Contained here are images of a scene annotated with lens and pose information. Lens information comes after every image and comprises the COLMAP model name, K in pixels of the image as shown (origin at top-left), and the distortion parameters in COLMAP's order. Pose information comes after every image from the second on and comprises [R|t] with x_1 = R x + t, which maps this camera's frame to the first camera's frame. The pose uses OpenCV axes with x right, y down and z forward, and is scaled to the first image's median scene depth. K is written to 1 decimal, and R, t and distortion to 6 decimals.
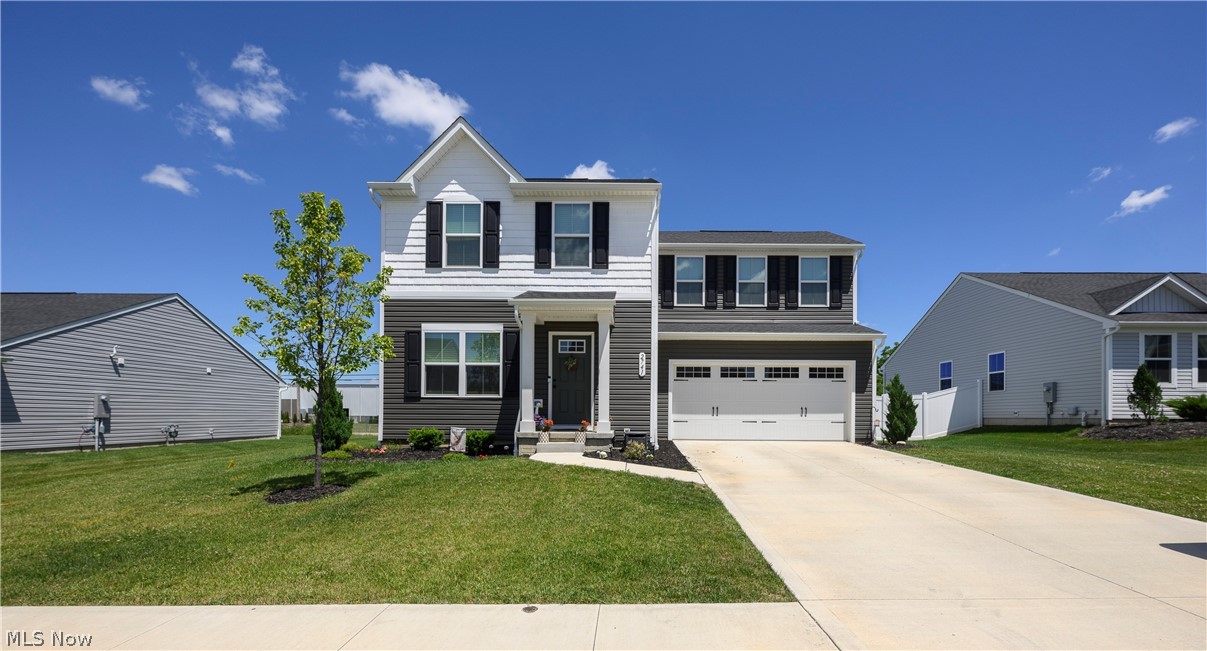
lens RADIAL K [[537.7, 0, 622.0], [0, 537.7, 416.3], [0, 0, 1]] dist [-0.000542, -0.000263]
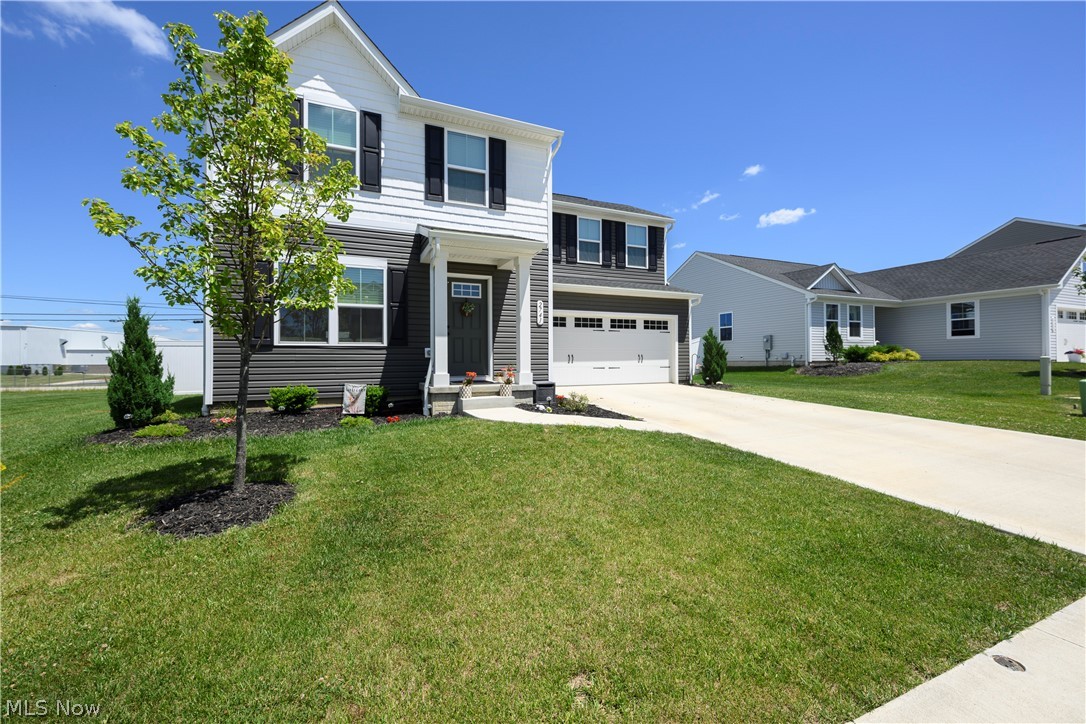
lens RADIAL K [[462.1, 0, 564.9], [0, 462.1, 359.7], [0, 0, 1]] dist [-0.001217, -0.000042]
pose [[0.899340, -0.010718, 0.437118, -0.243037], [0.010787, 0.999939, 0.002324, -0.010086], [-0.437116, 0.002625, 0.899401, 0.185141]]
